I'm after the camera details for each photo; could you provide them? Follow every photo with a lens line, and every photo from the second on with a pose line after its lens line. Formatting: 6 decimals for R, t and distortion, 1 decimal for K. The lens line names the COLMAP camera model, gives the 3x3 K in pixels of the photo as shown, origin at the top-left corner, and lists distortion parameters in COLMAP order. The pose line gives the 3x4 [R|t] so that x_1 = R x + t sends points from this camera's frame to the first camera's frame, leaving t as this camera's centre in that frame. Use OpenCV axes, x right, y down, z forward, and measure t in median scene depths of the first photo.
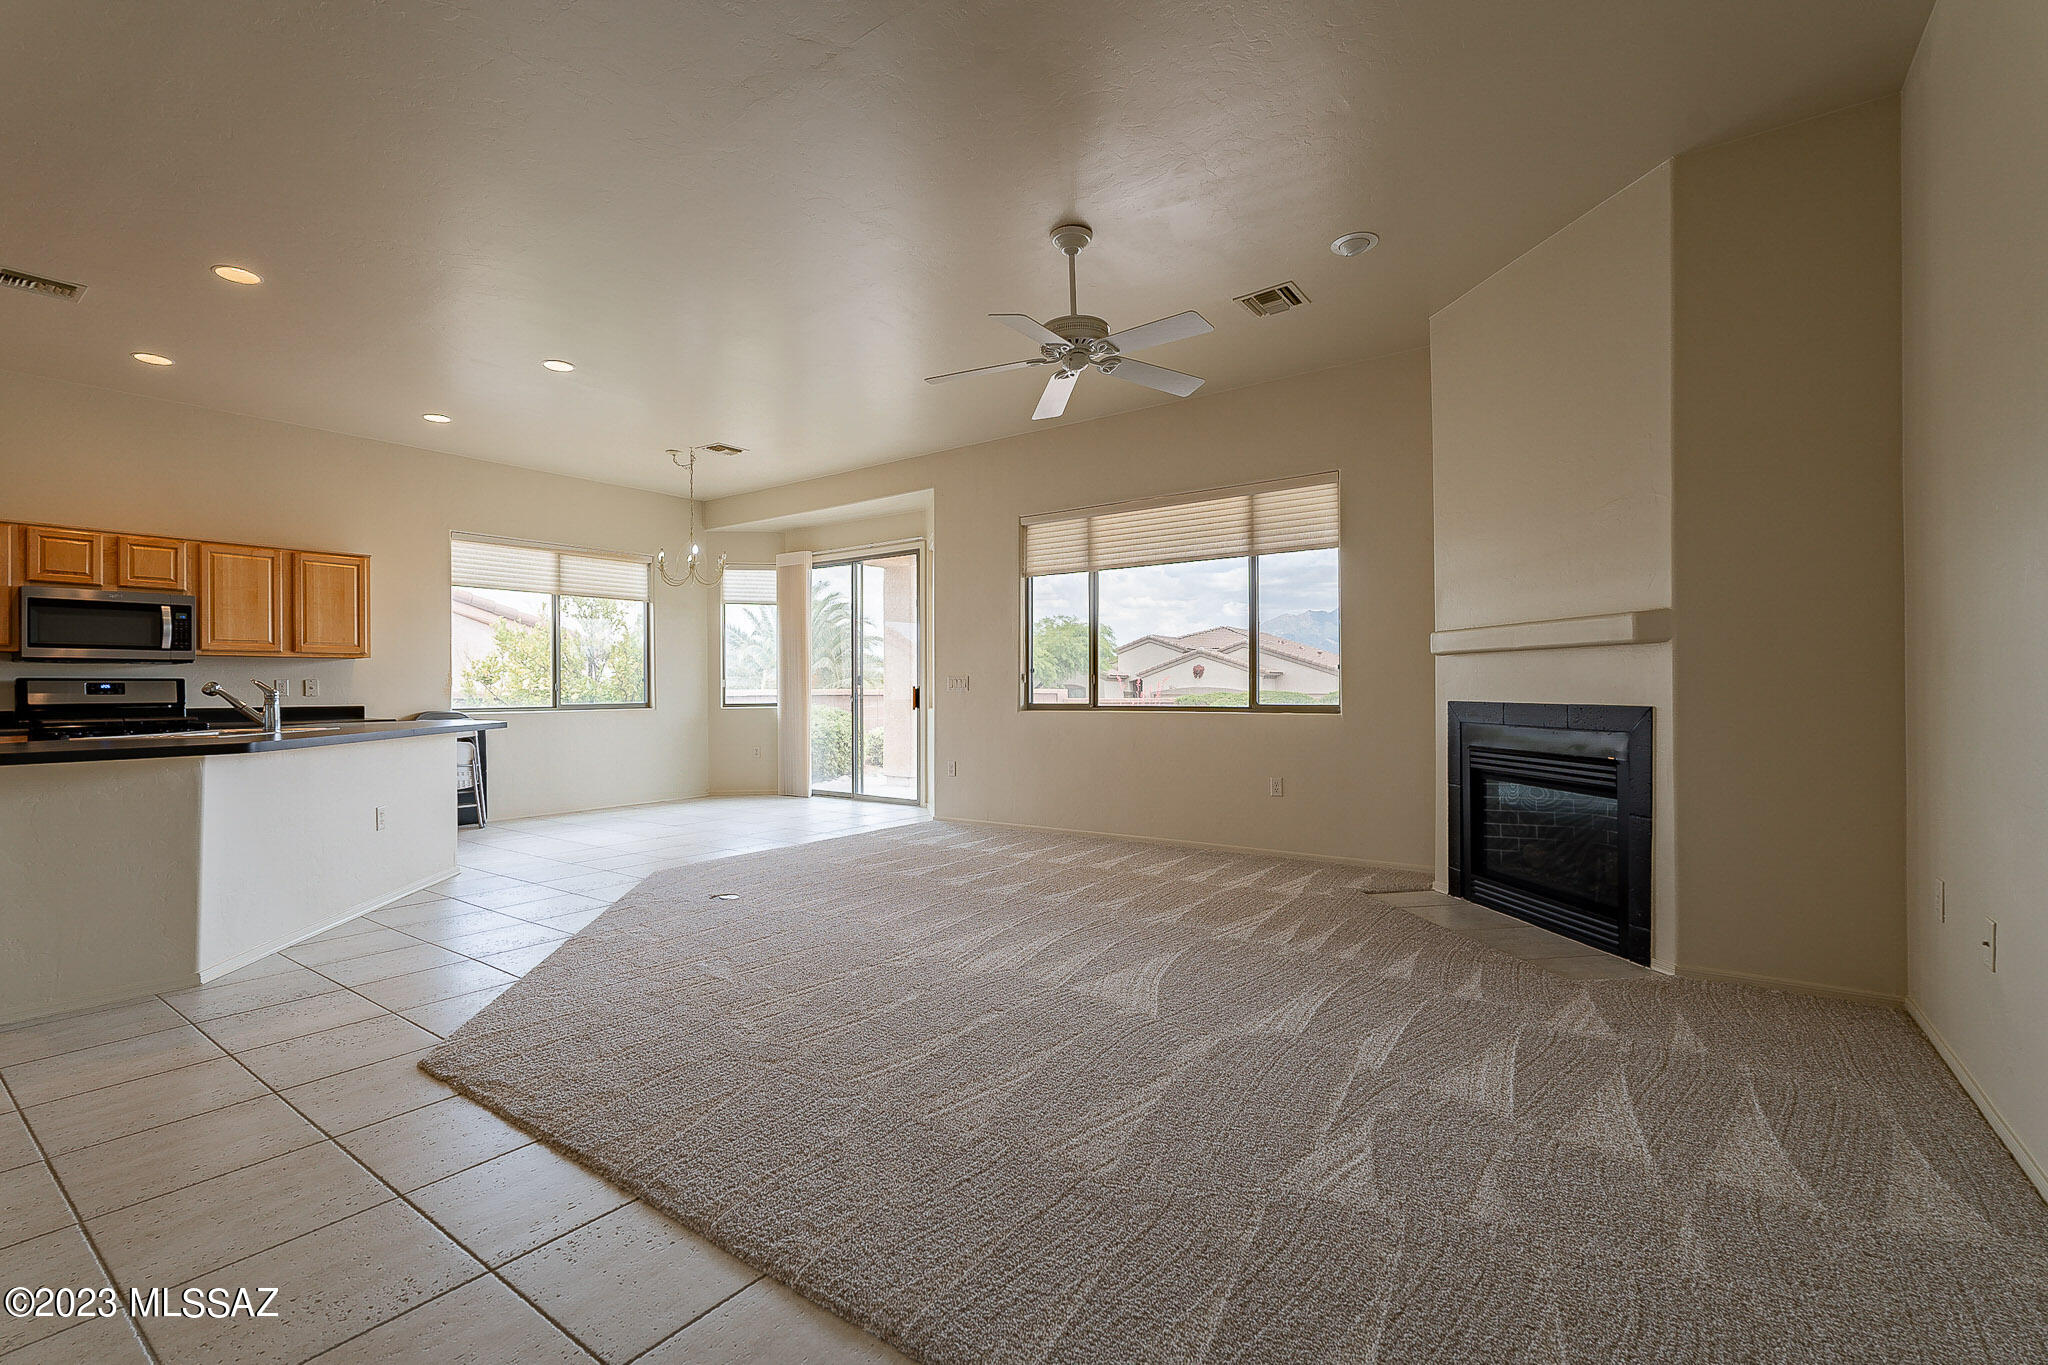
lens RADIAL K [[903.1, 0, 1025.4], [0, 903.1, 673.6], [0, 0, 1]] dist [-0.007677, 0.001699]
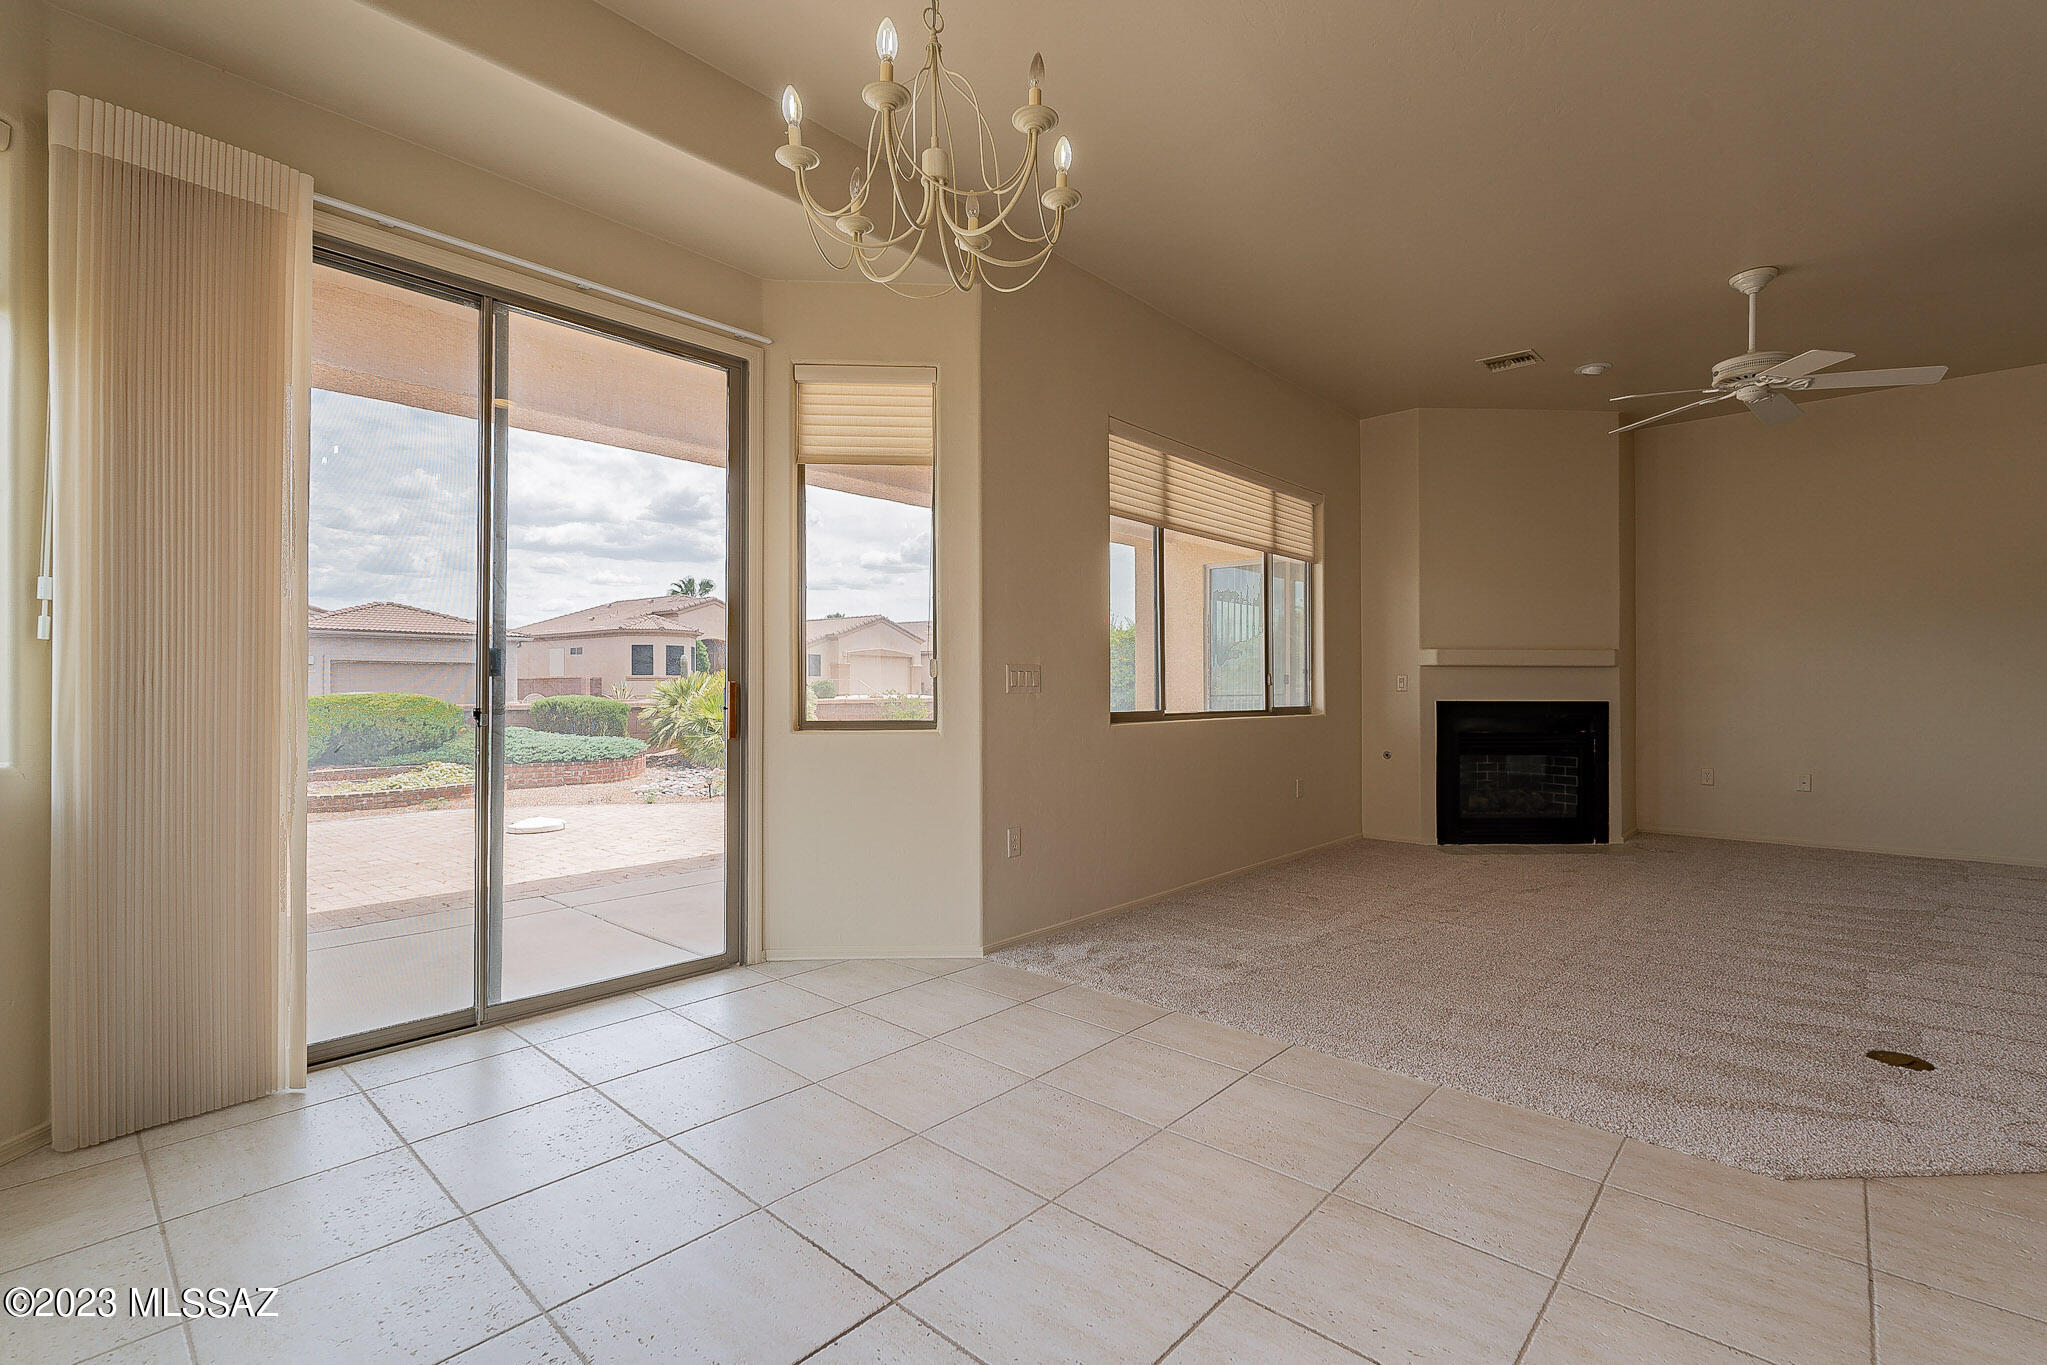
lens RADIAL K [[902.7, 0, 1019.6], [0, 902.7, 686.4], [0, 0, 1]] dist [-0.007677, 0.001699]
pose [[0.114081, 0.008769, 0.993433, -0.601939], [-0.016695, 0.999837, -0.006909, 0.018477], [-0.993331, -0.015797, 0.114209, 0.941113]]
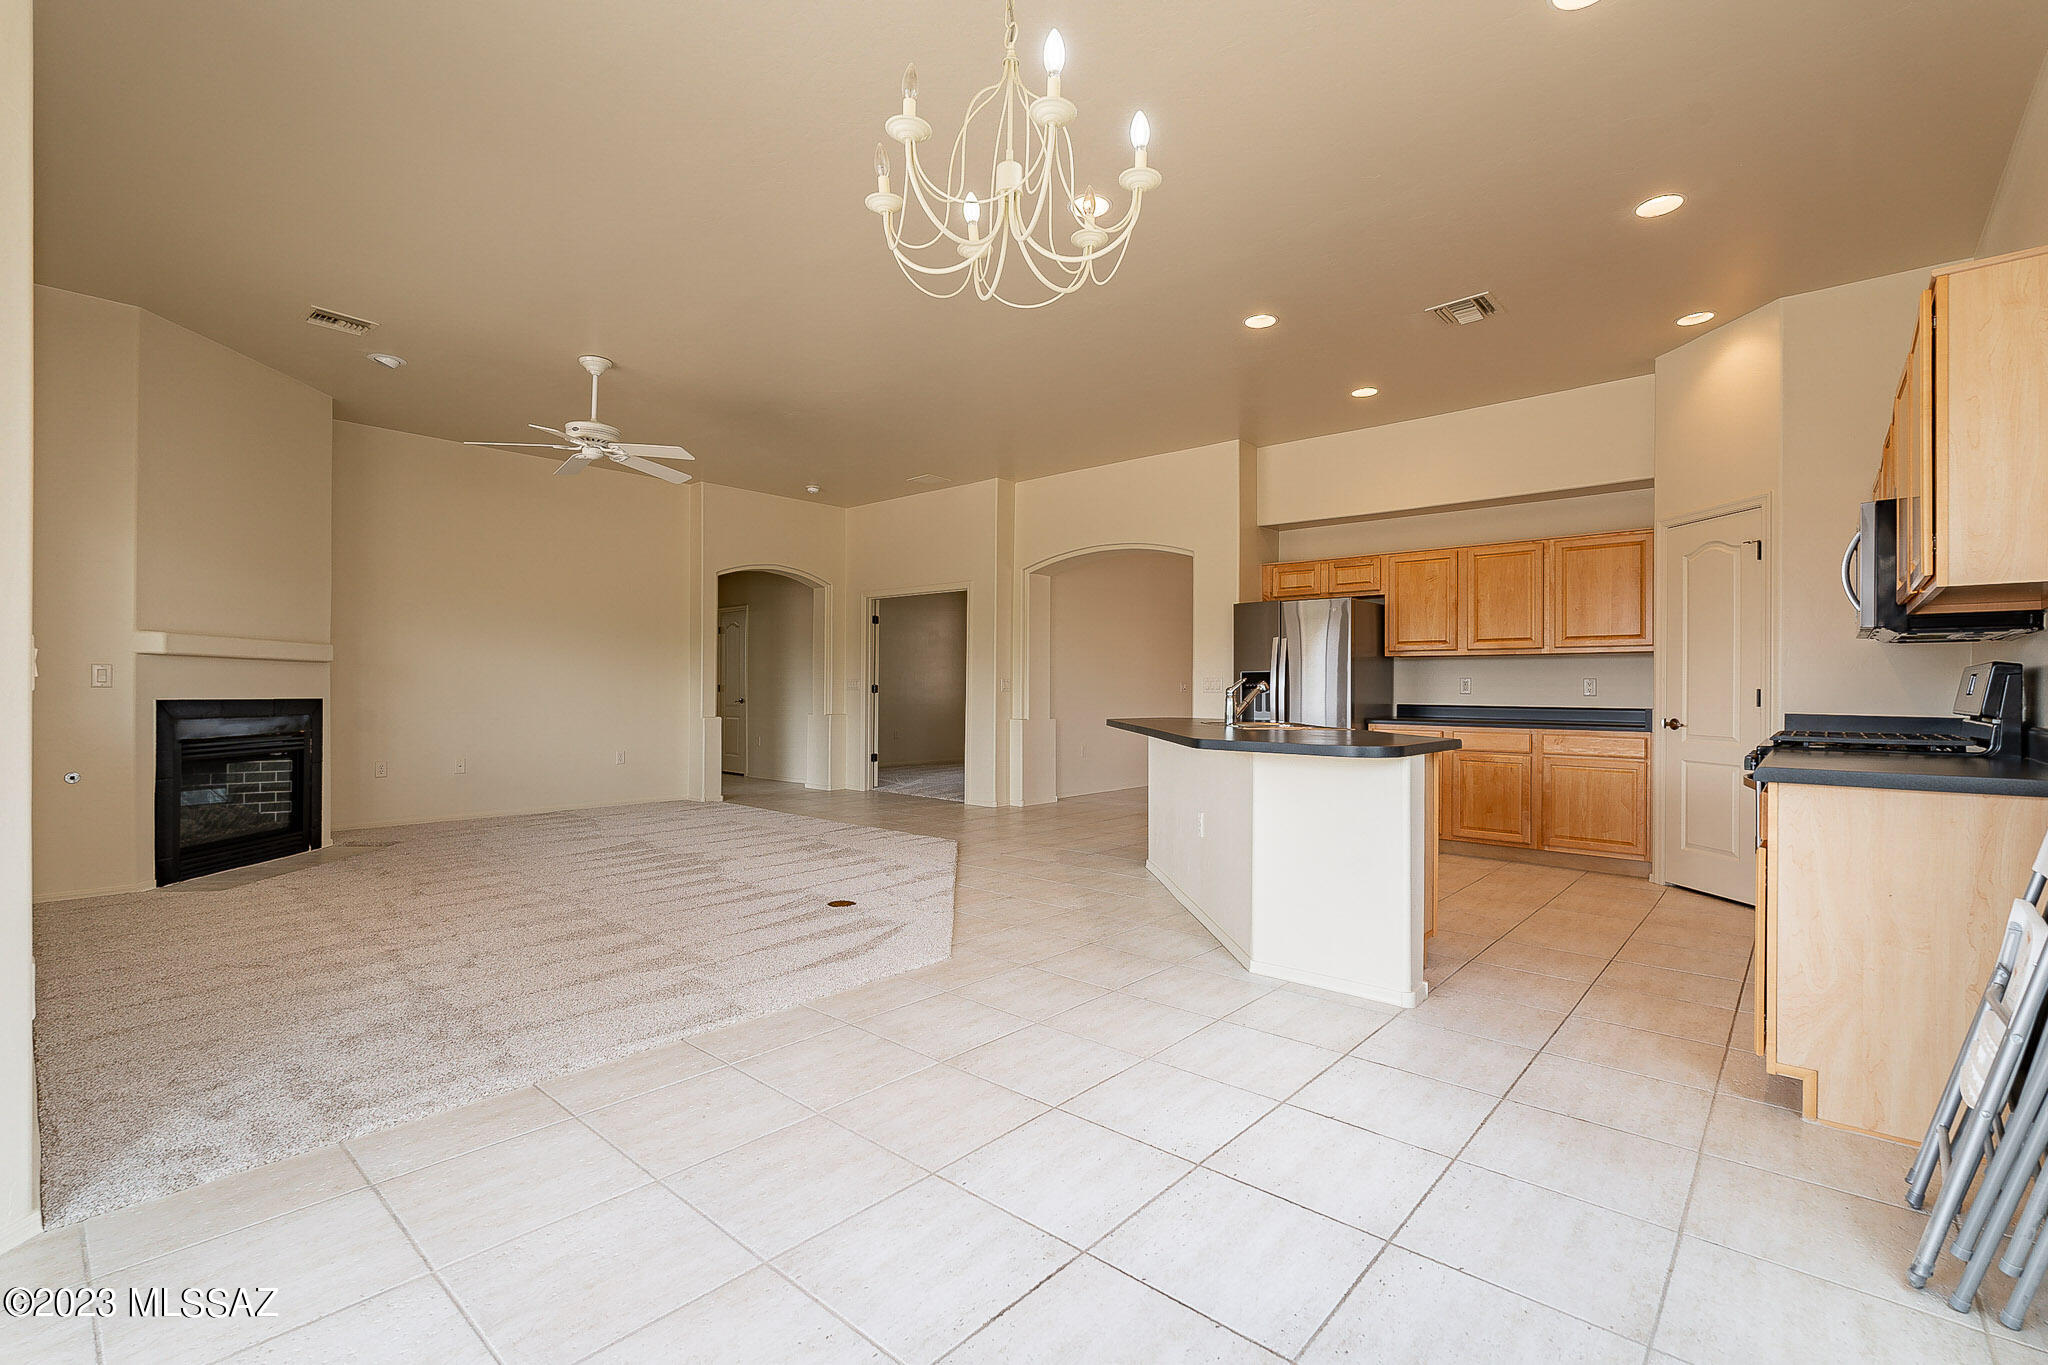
lens RADIAL K [[903.1, 0, 1027.8], [0, 903.1, 688.0], [0, 0, 1]] dist [-0.007677, 0.001699]
pose [[-0.995752, -0.000901, 0.092073, -0.392233], [-0.002880, 0.999767, -0.021370, 0.023140], [-0.092032, -0.021545, -0.995523, 1.237762]]
